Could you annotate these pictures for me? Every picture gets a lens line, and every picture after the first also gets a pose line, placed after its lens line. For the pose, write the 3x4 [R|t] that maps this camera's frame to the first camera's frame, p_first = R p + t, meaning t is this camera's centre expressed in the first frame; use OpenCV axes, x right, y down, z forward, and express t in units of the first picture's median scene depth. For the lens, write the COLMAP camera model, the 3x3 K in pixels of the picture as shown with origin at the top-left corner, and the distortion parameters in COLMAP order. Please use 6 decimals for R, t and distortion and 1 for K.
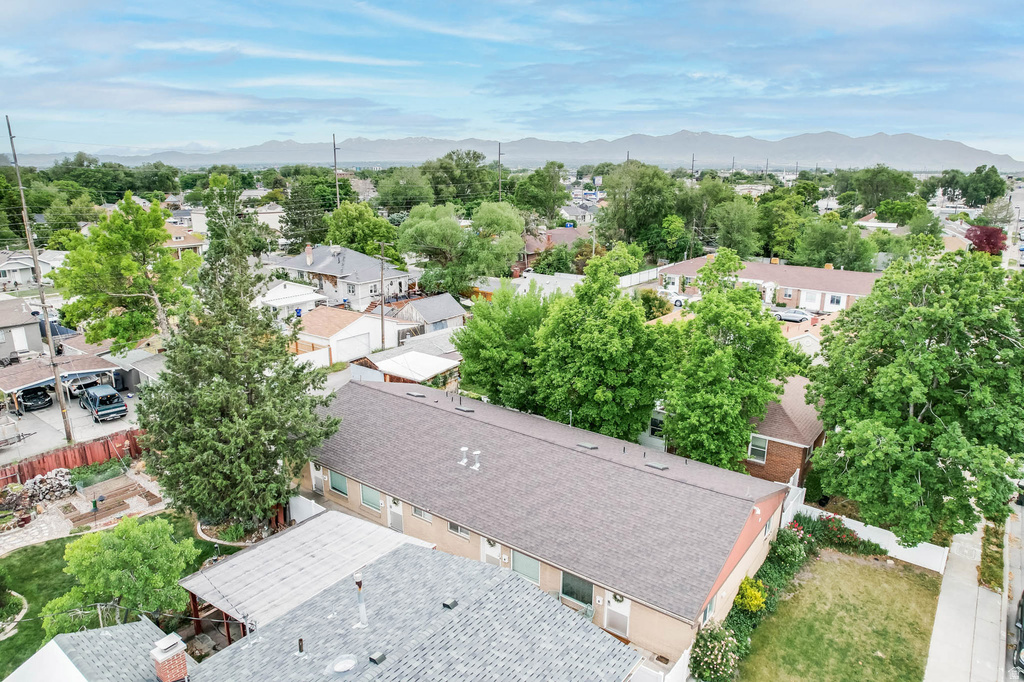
lens RADIAL K [[656.7, 0, 512.0], [0, 656.7, 341.0], [0, 0, 1]] dist [-0.071874, 0.064205]
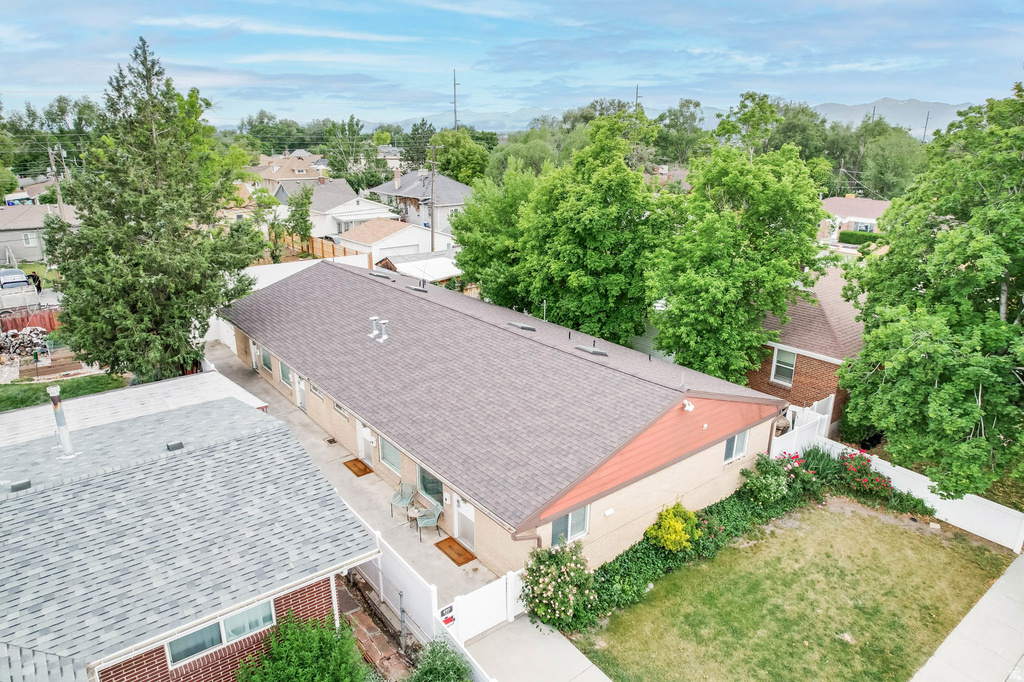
lens RADIAL K [[656.7, 0, 512.0], [0, 656.7, 341.0], [0, 0, 1]] dist [-0.071874, 0.064205]
pose [[0.968184, 0.075080, -0.238709, 0.276196], [-0.065053, 0.996647, 0.049620, 0.131790], [0.241635, -0.032513, 0.969822, 0.221513]]
